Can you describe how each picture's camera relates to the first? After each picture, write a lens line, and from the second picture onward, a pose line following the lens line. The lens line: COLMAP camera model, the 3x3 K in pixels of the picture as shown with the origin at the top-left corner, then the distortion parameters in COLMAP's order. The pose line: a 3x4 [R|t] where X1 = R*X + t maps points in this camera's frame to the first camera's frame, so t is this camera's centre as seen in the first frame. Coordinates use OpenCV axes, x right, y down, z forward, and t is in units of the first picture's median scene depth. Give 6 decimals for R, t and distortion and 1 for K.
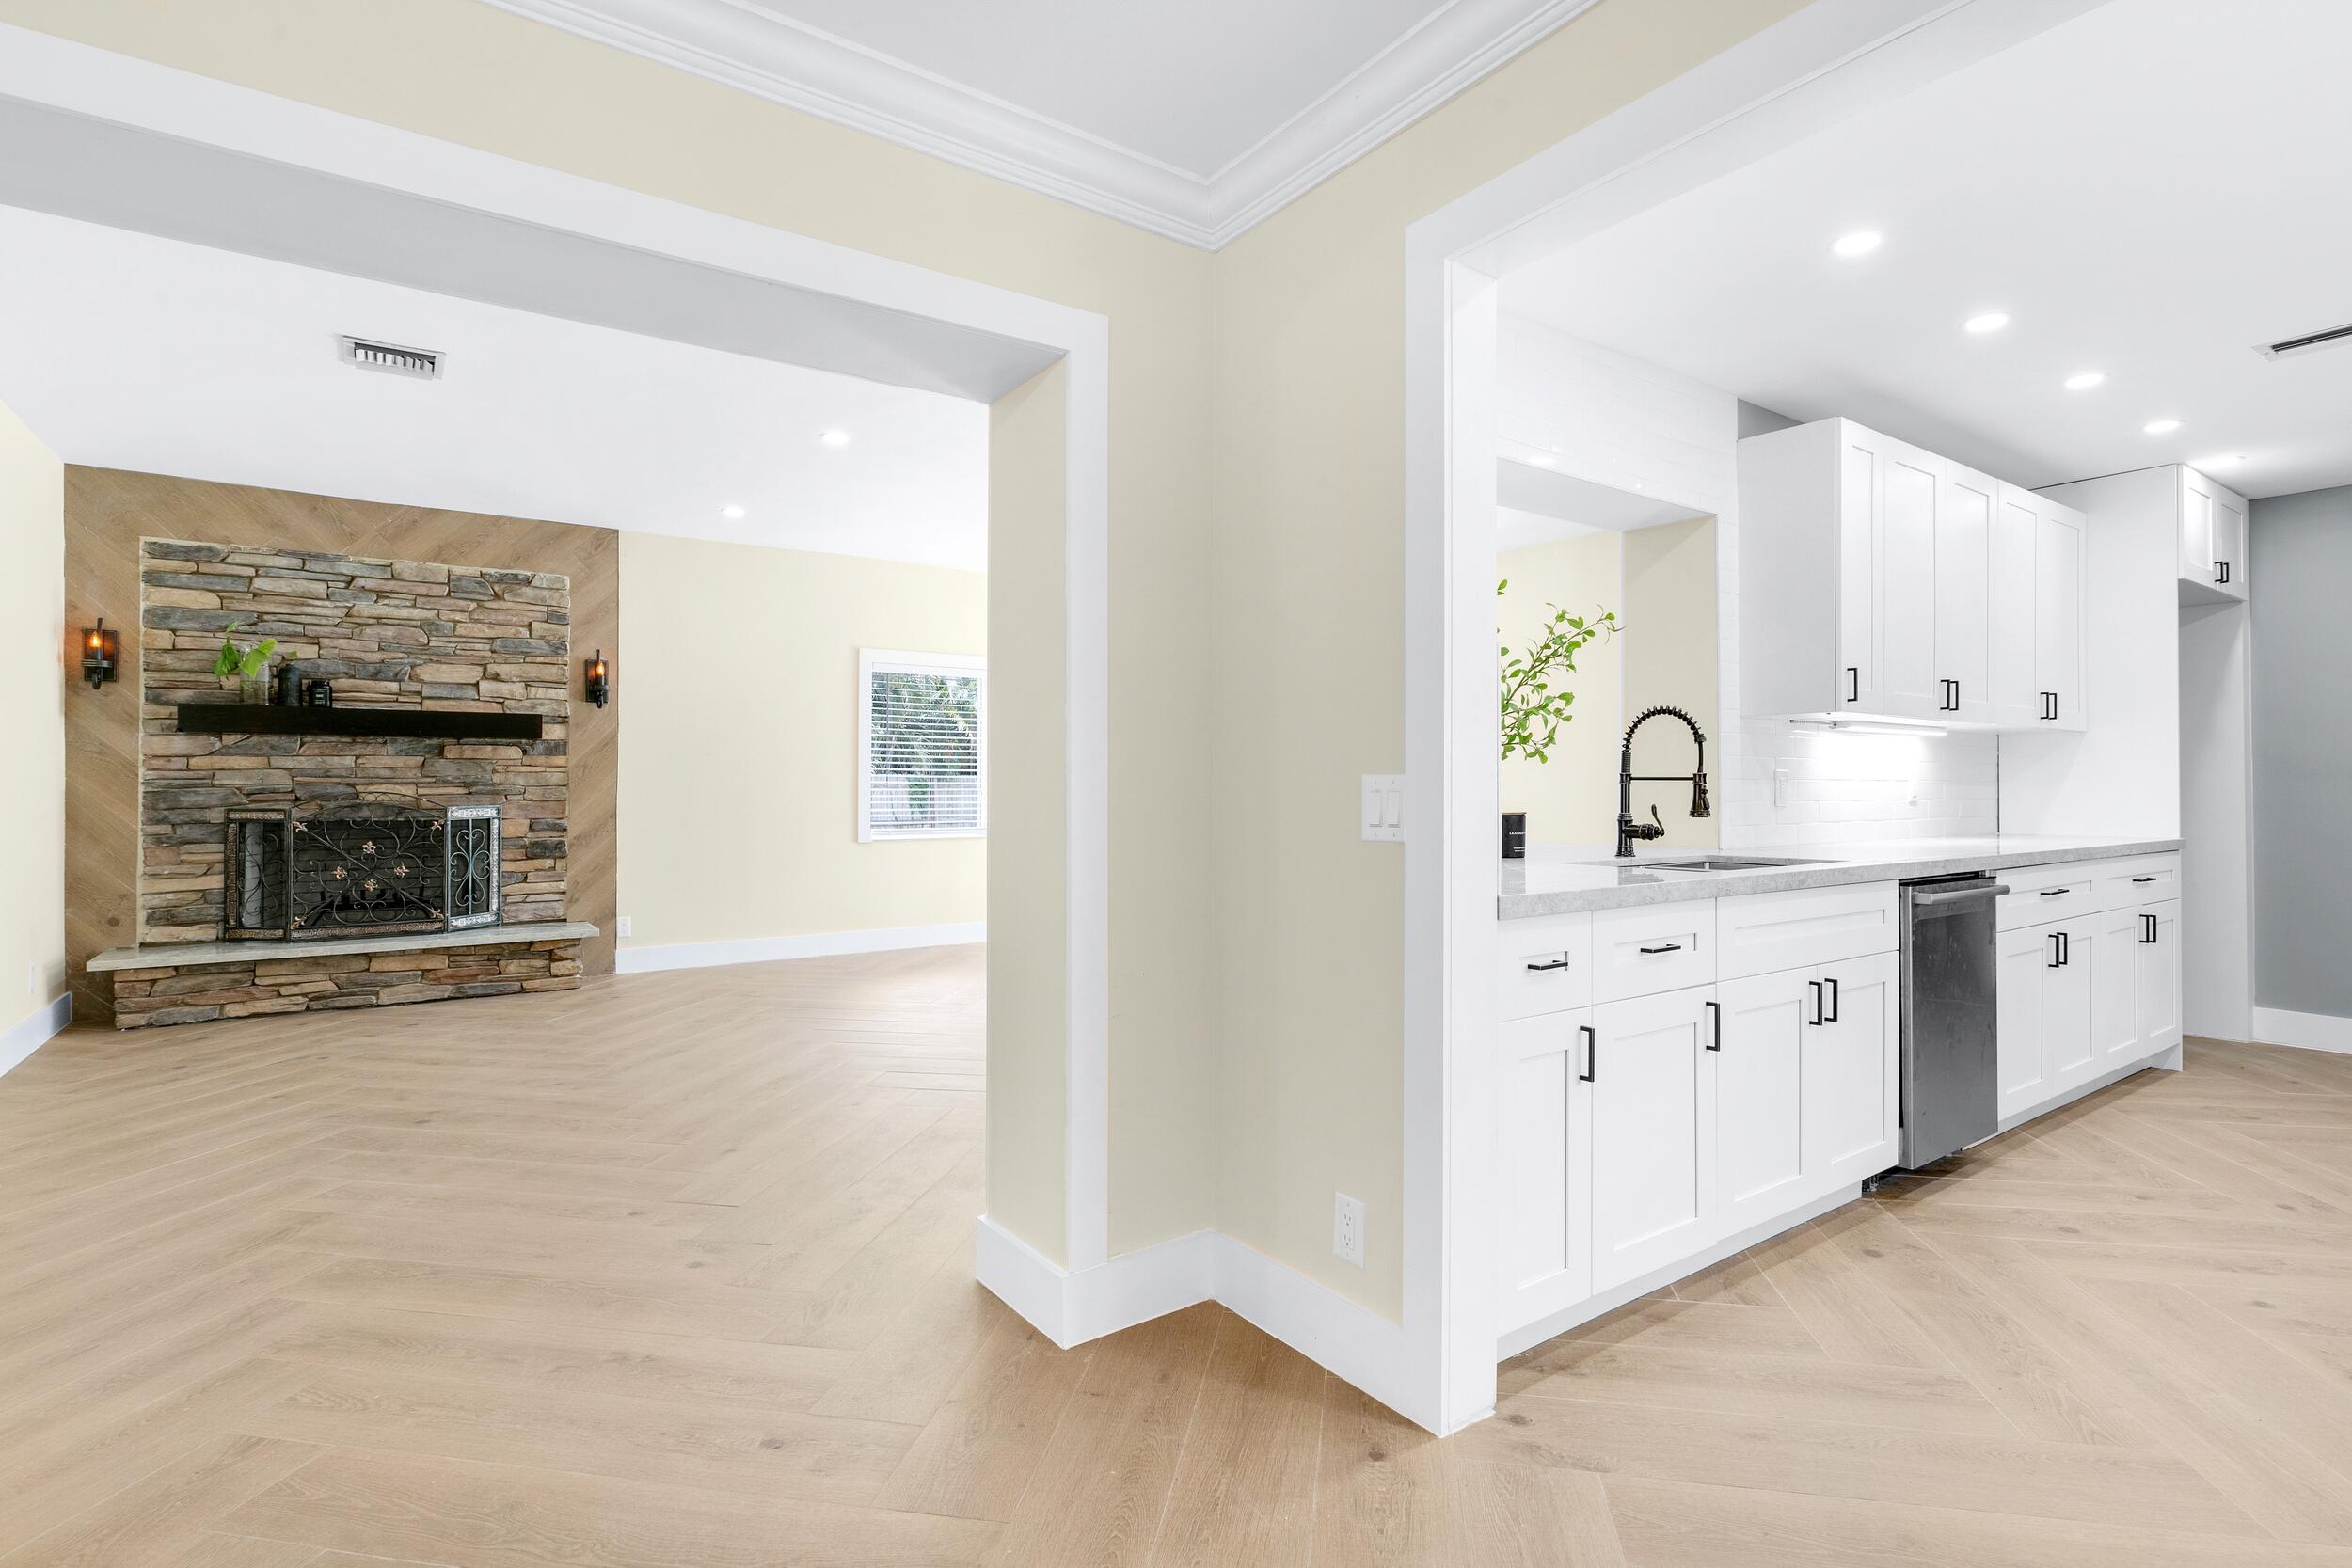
lens RADIAL K [[1140.6, 0, 1185.4], [0, 1140.6, 775.3], [0, 0, 1]] dist [-0.004984, 0.000902]
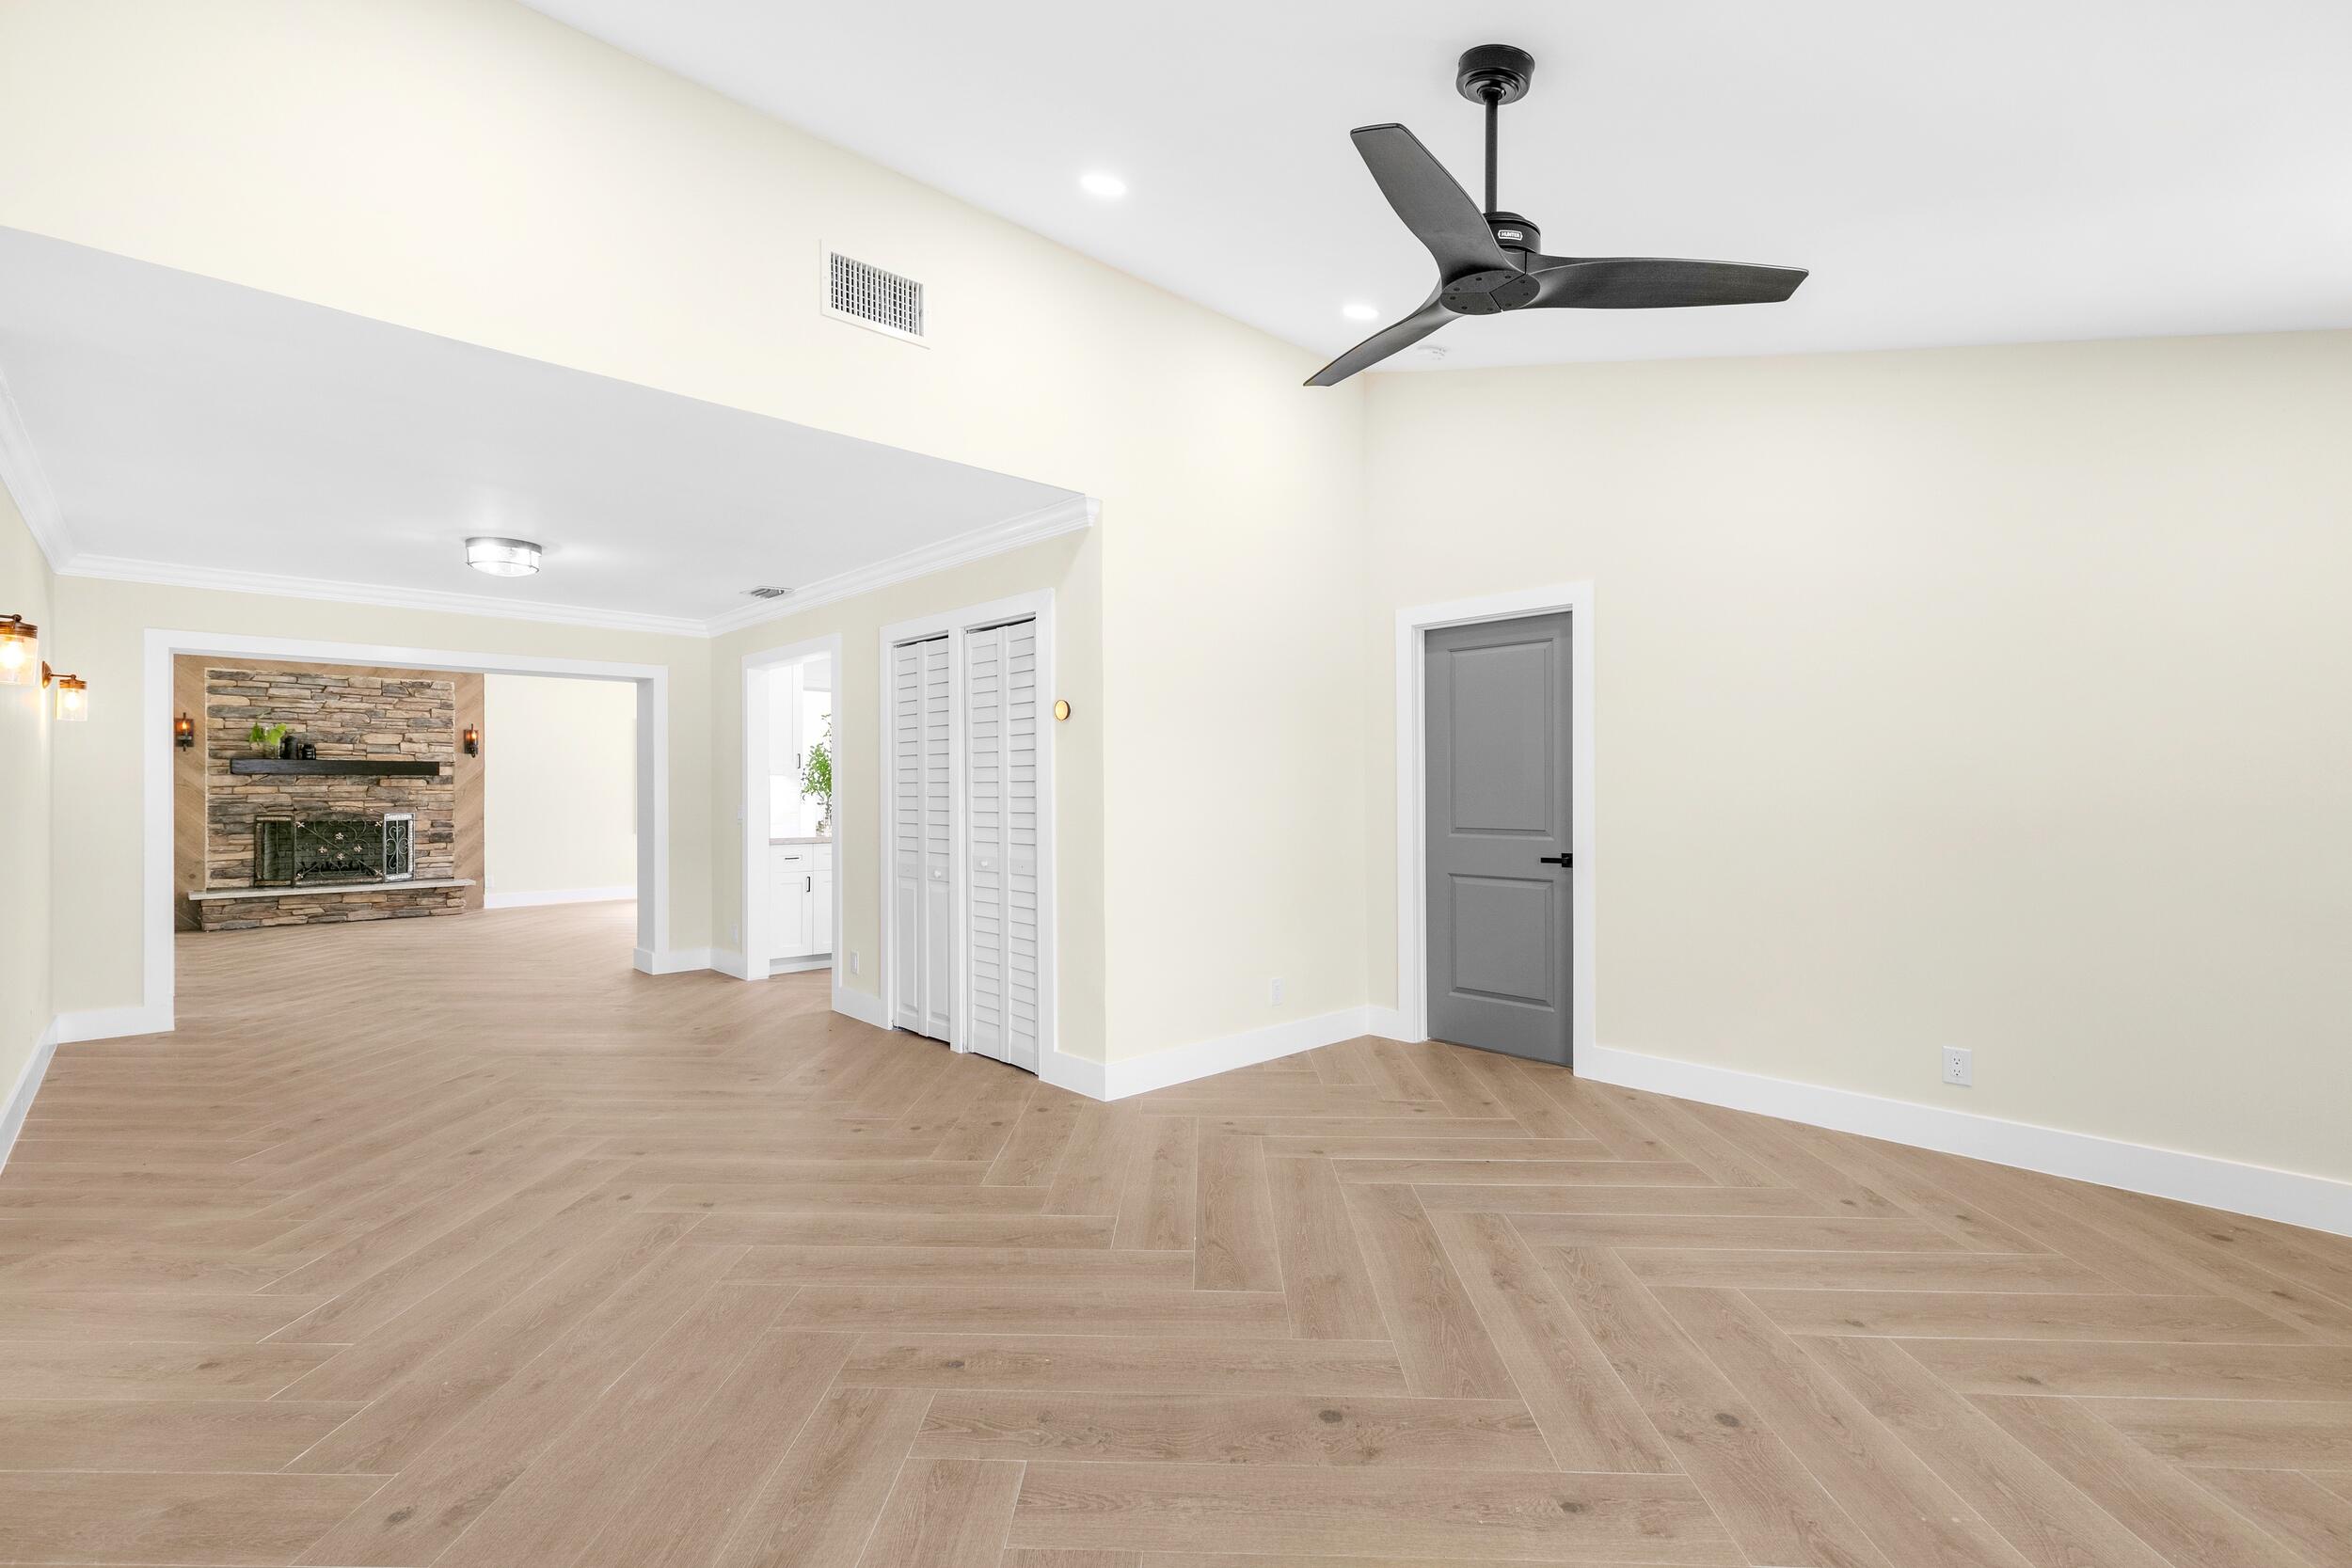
lens RADIAL K [[1059.2, 0, 1185.4], [0, 1059.2, 794.4], [0, 0, 1]] dist [0.005064, -0.000750]
pose [[0.988809, 0.000834, 0.149183, 0.373953], [-0.002809, 0.999911, 0.013035, -0.029771], [-0.149159, -0.013308, 0.988724, -0.894032]]
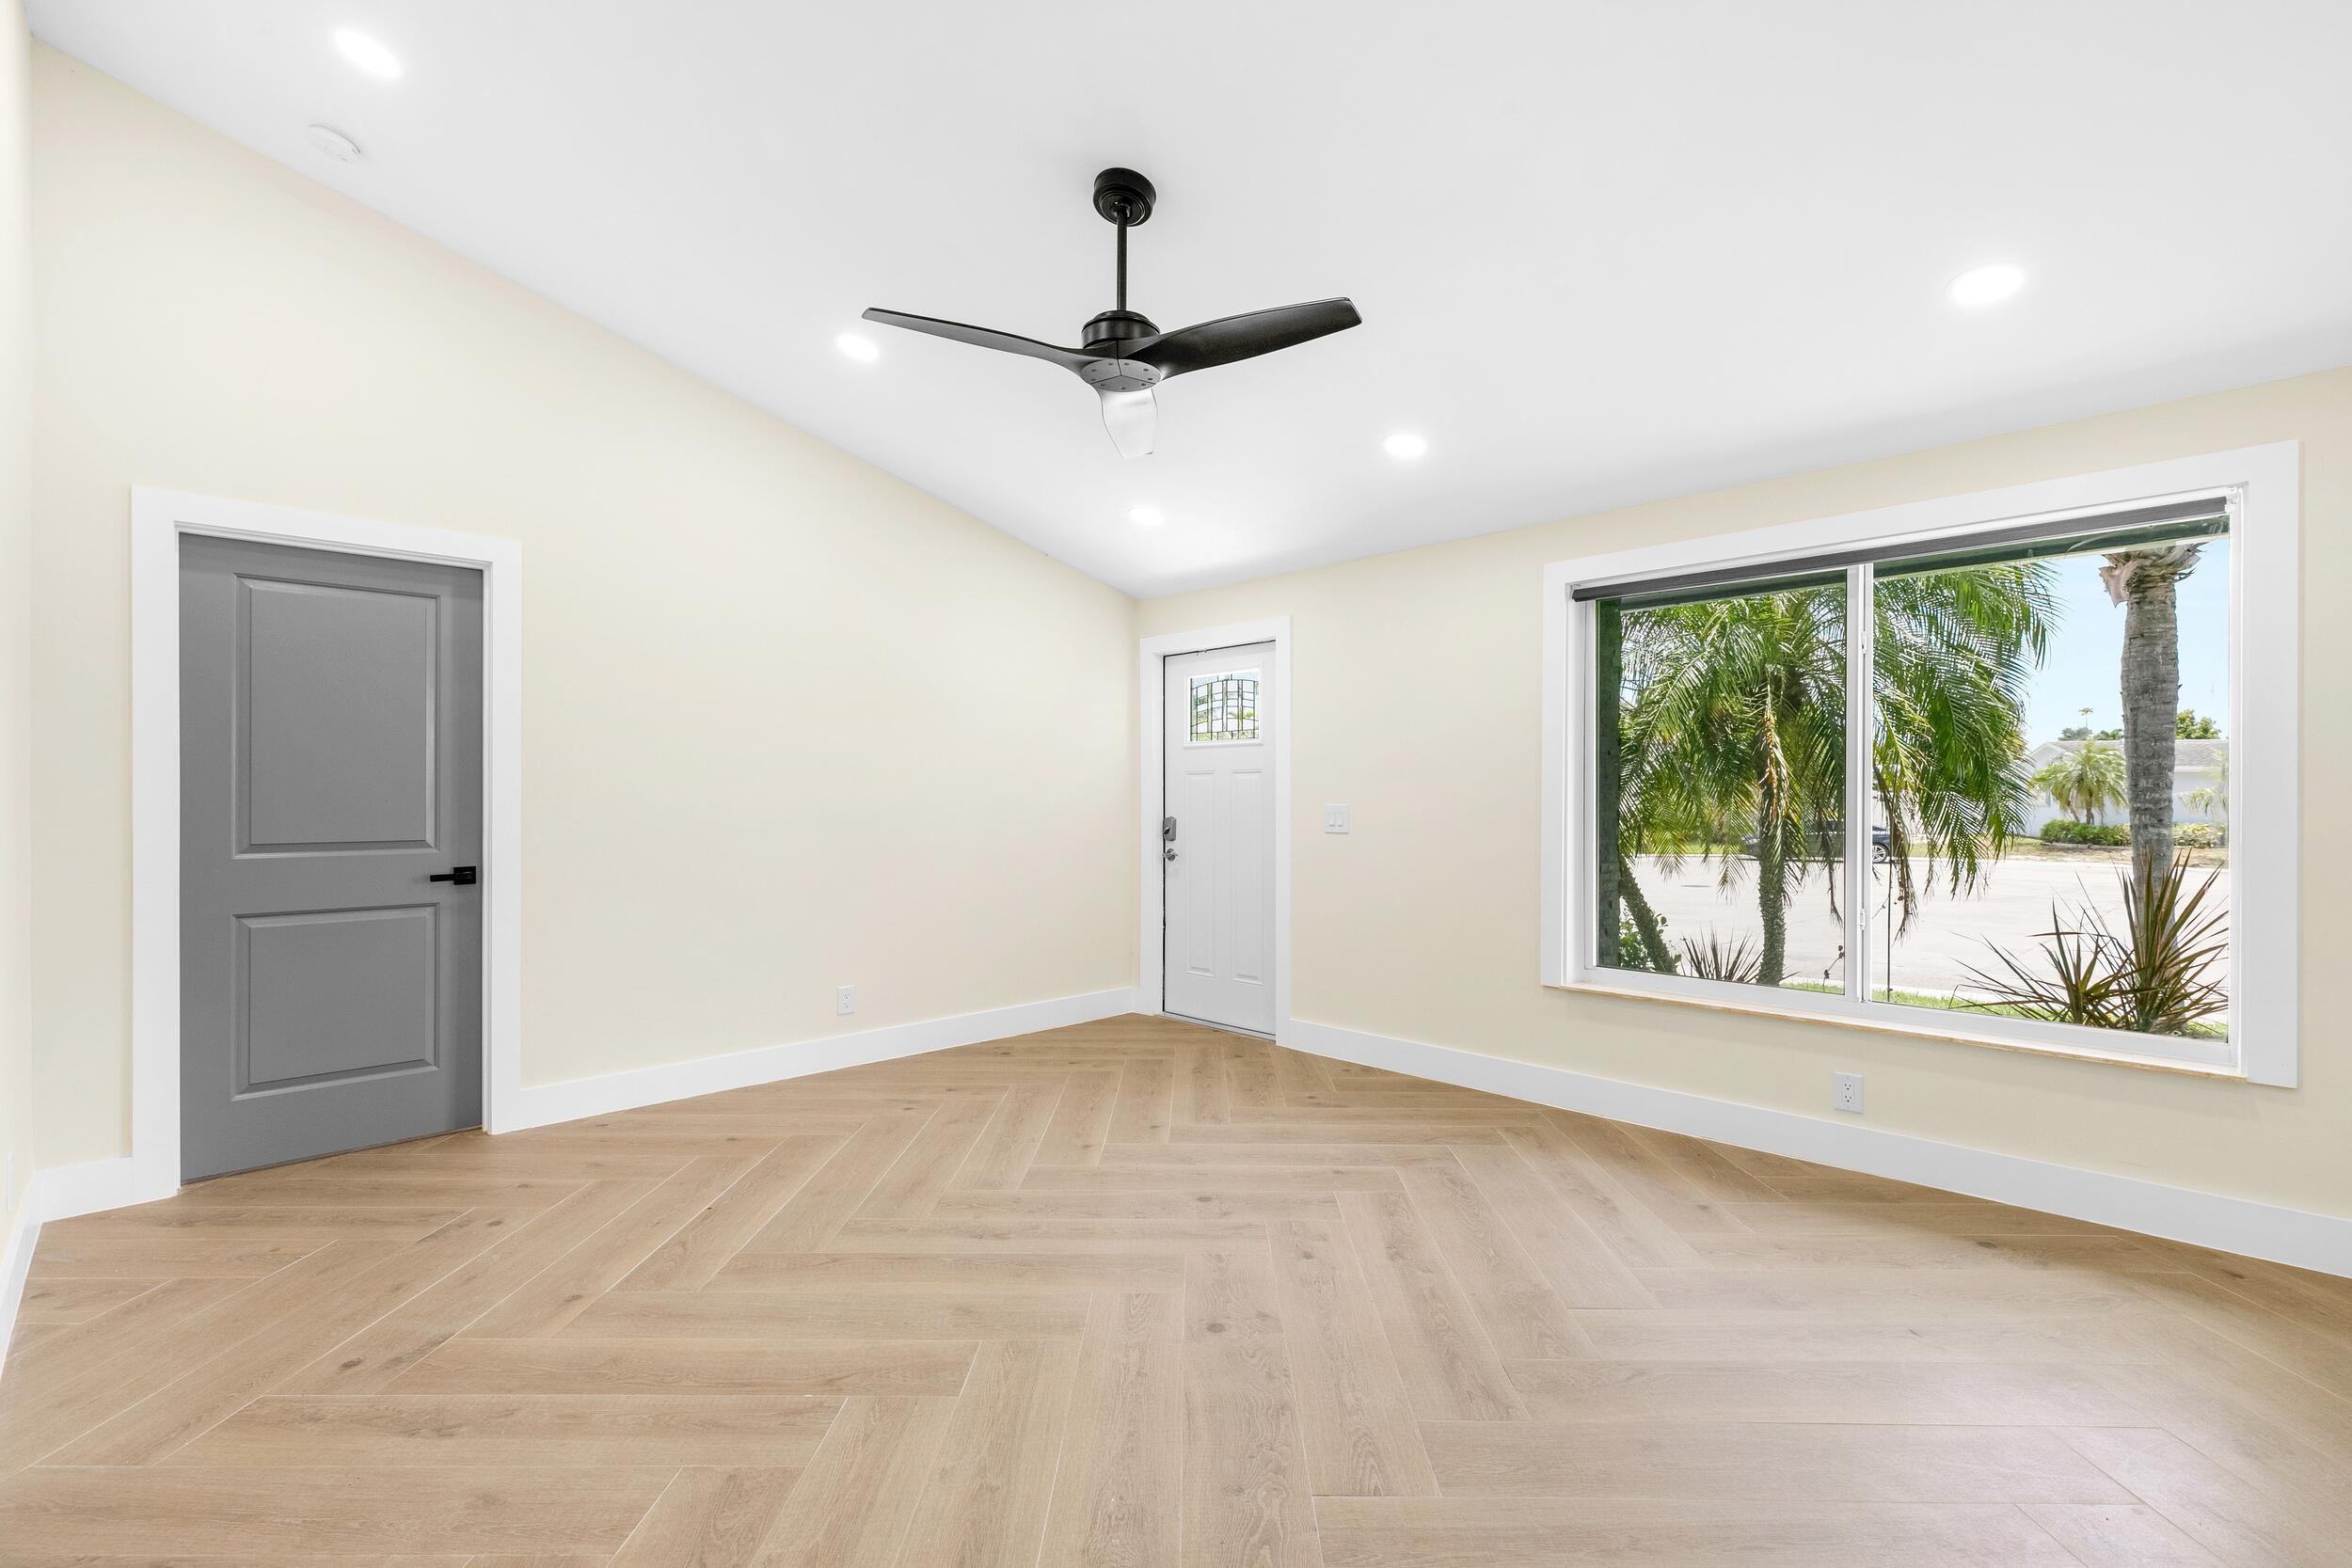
lens RADIAL K [[1059.2, 0, 1166.5], [0, 1059.2, 789.9], [0, 0, 1]] dist [0.005064, -0.000750]
pose [[-0.152090, 0.003349, 0.988361, 0.074622], [-0.011803, 0.999917, -0.005205, -0.024252], [-0.988296, -0.012457, -0.152038, -0.475721]]
